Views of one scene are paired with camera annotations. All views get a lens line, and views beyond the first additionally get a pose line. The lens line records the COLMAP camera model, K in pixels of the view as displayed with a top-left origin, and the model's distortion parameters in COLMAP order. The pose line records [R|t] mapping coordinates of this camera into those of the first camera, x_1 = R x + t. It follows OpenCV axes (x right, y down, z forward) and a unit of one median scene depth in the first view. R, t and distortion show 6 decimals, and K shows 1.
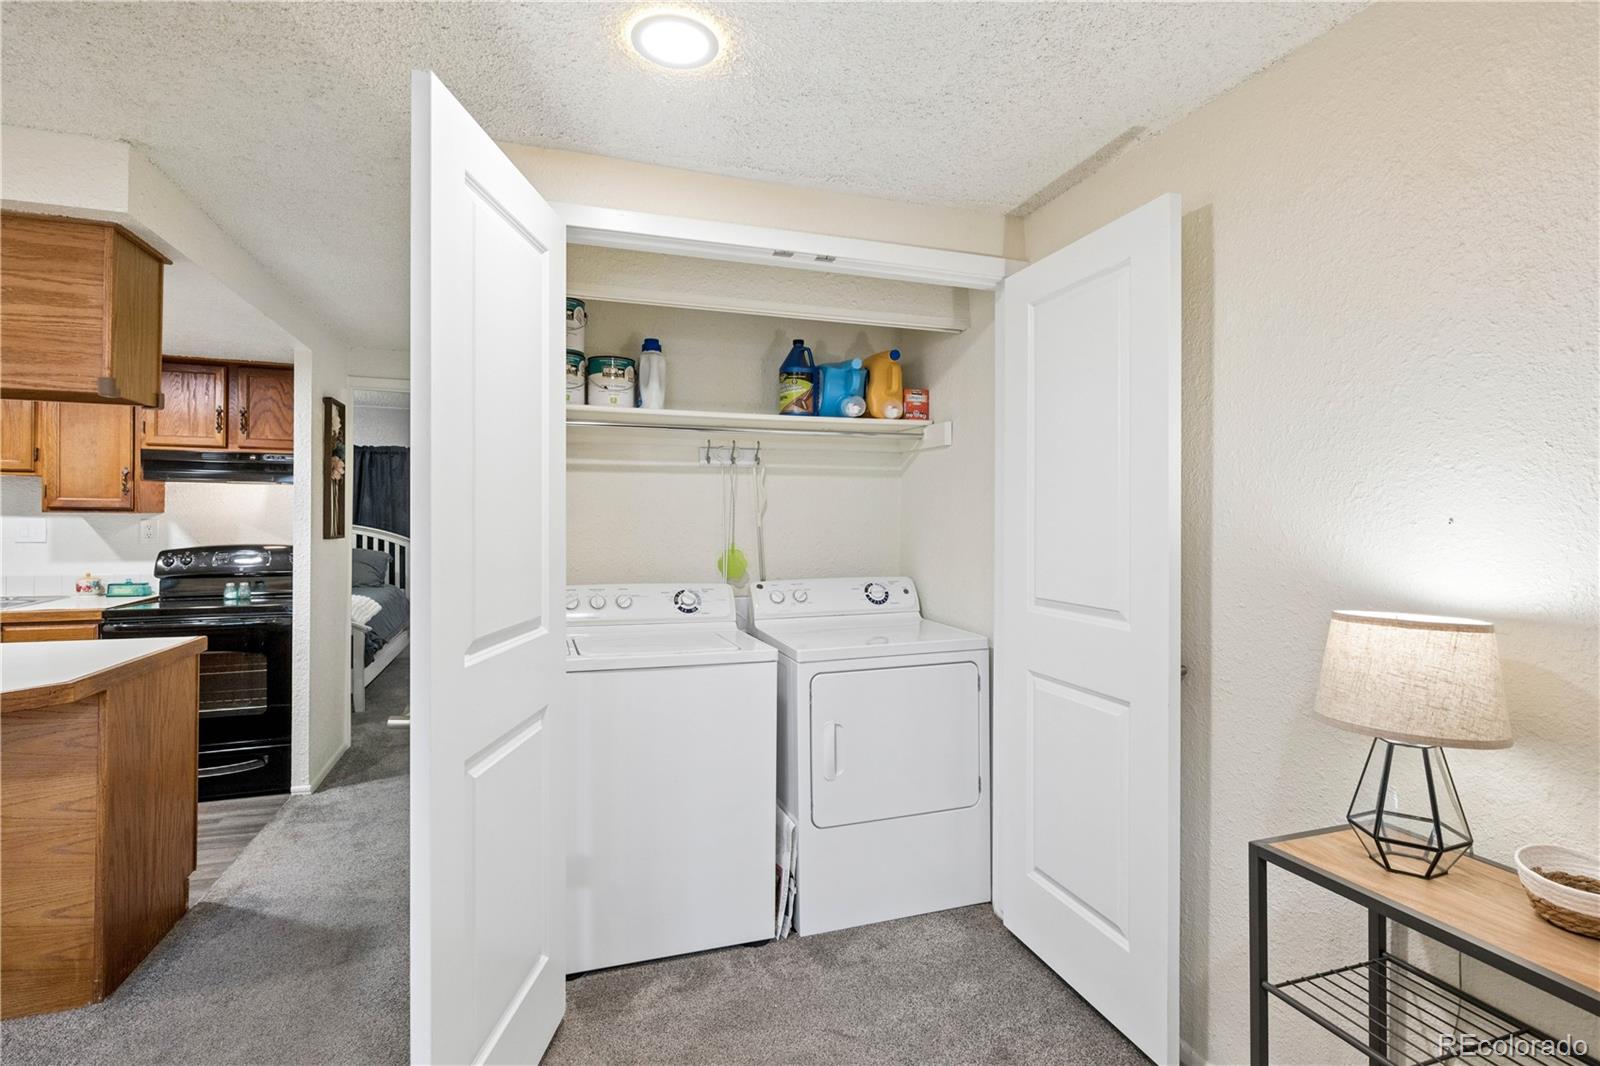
lens RADIAL K [[779.0, 0, 801.3], [0, 779.0, 514.3], [0, 0, 1]] dist [-0.000530, -0.000734]
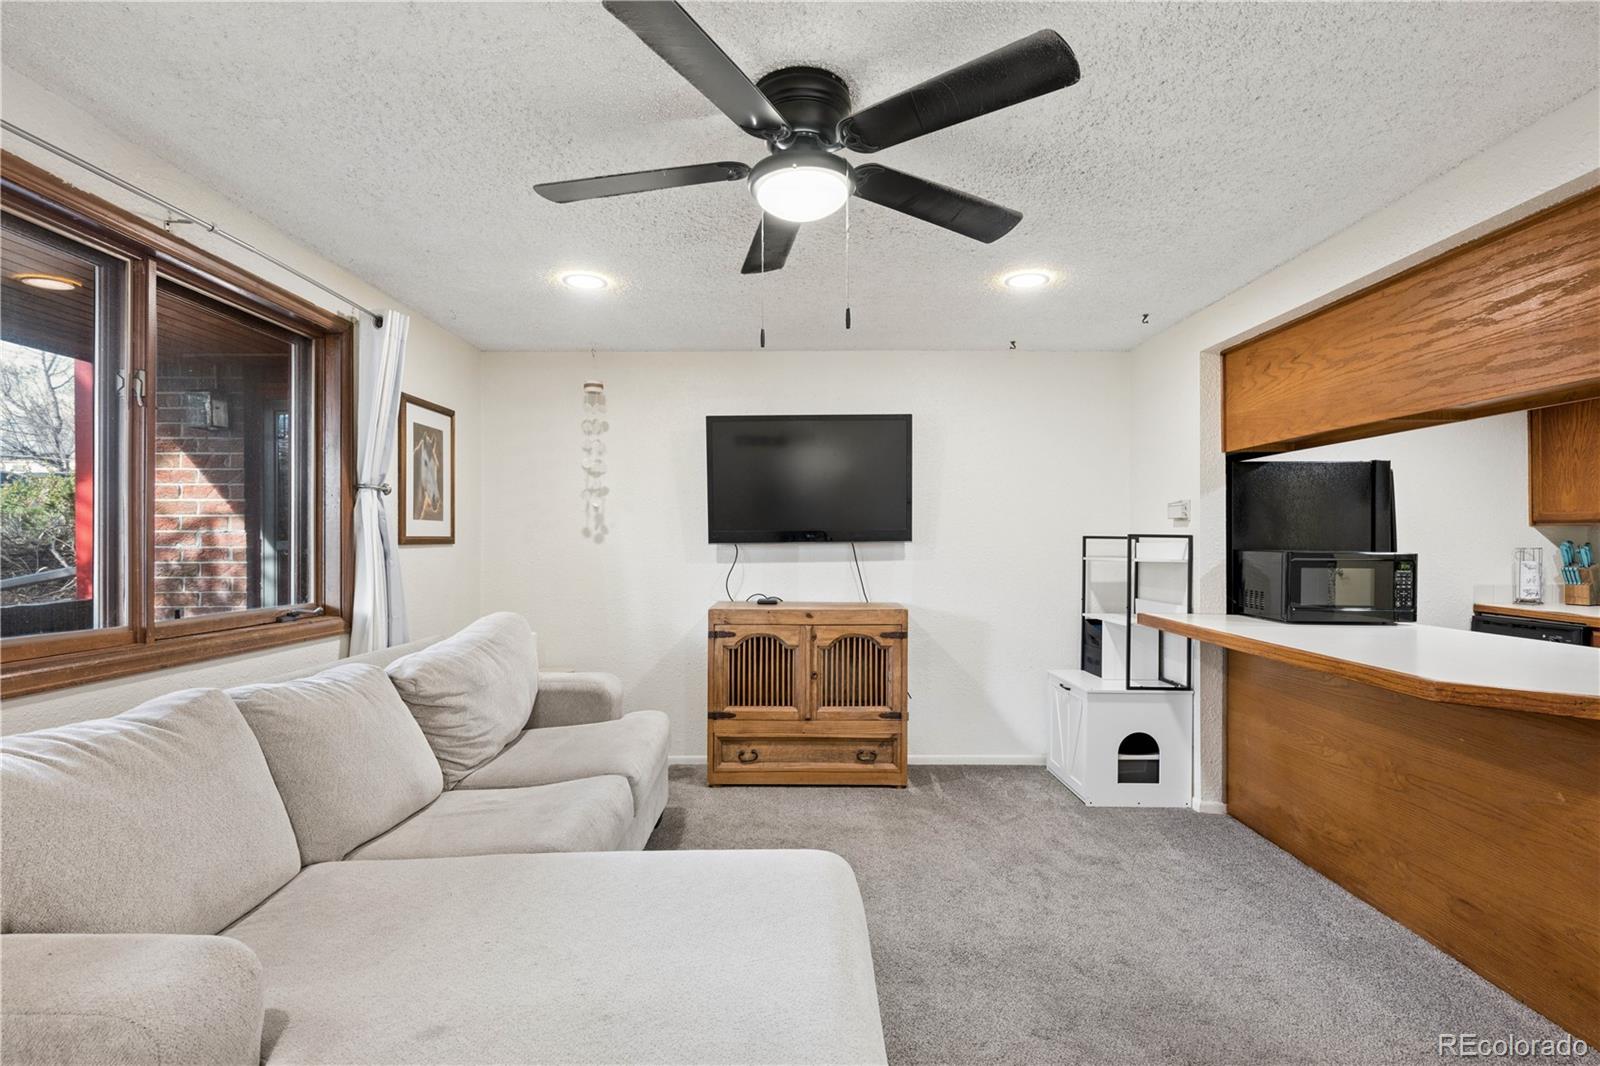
lens RADIAL K [[779.0, 0, 804.0], [0, 779.0, 538.7], [0, 0, 1]] dist [-0.000530, -0.000734]
pose [[-0.323678, -0.011586, -0.946096, 0.098259], [0.003774, 0.999901, -0.013536, 0.021546], [0.946160, -0.007952, -0.323602, 0.205922]]
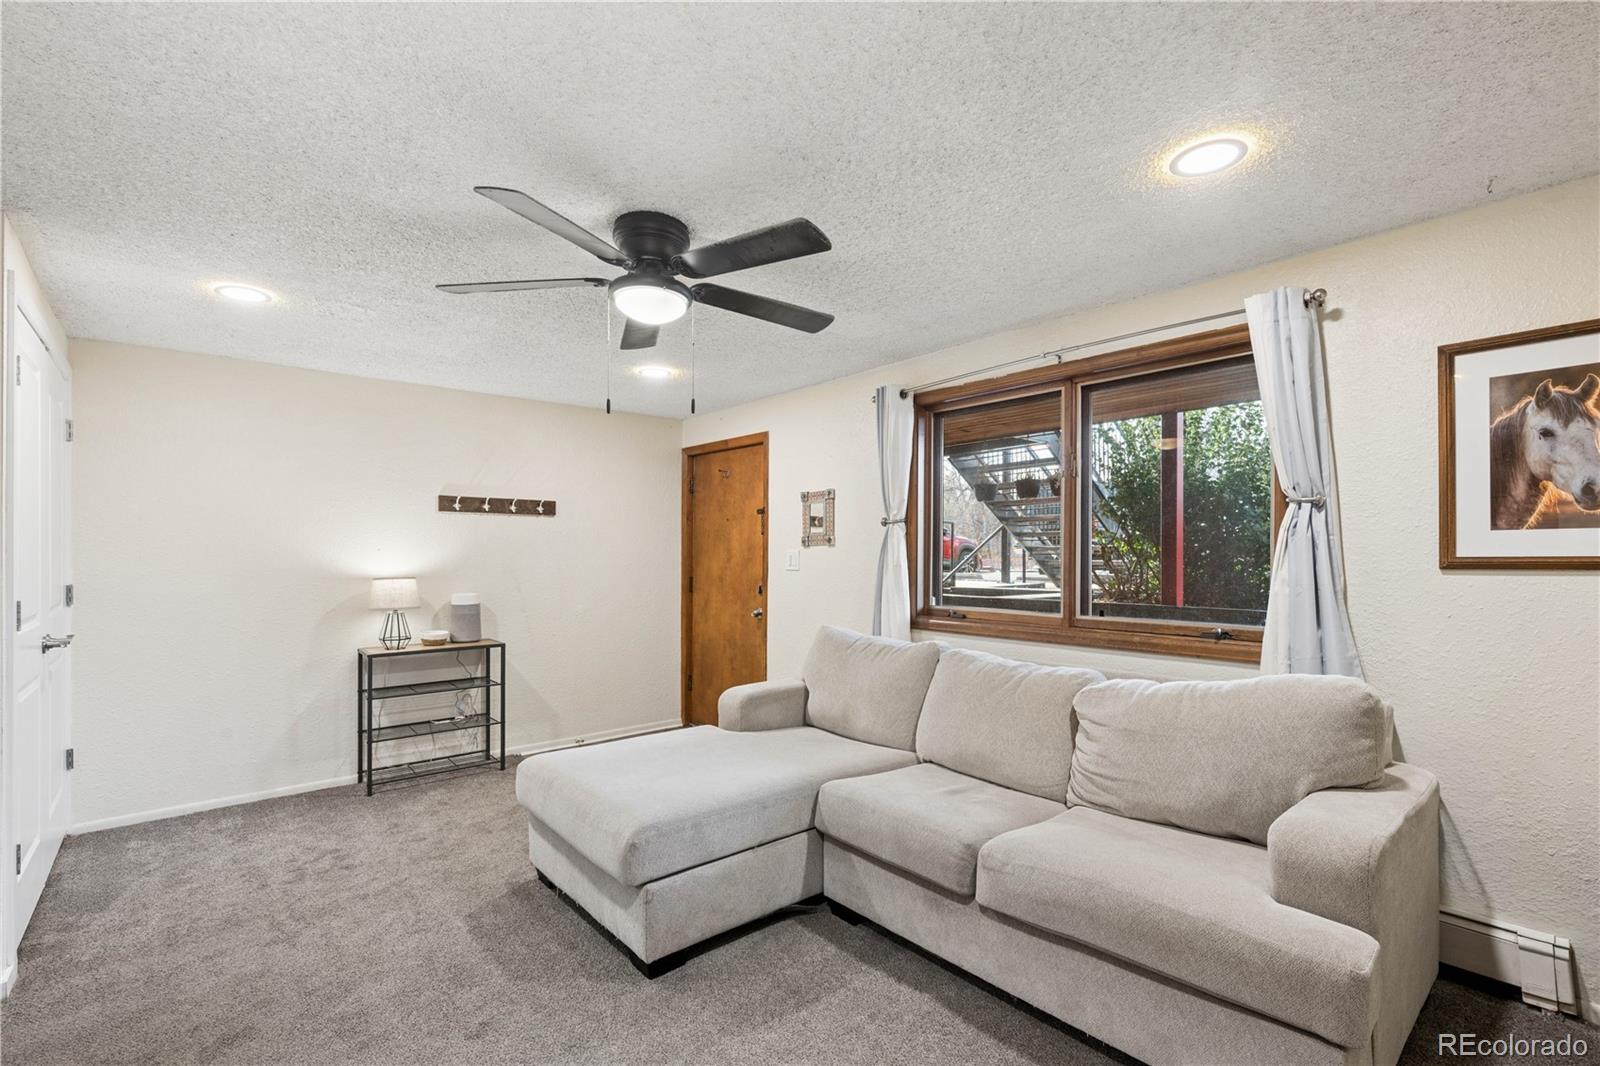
lens RADIAL K [[714.4, 0, 823.2], [0, 714.4, 549.5], [0, 0, 1]] dist [0.001459, -0.000399]
pose [[-0.394042, 0.001723, 0.919091, -0.909443], [-0.004984, 0.999980, -0.004012, 0.004479], [-0.919079, -0.006162, -0.394025, 0.152745]]
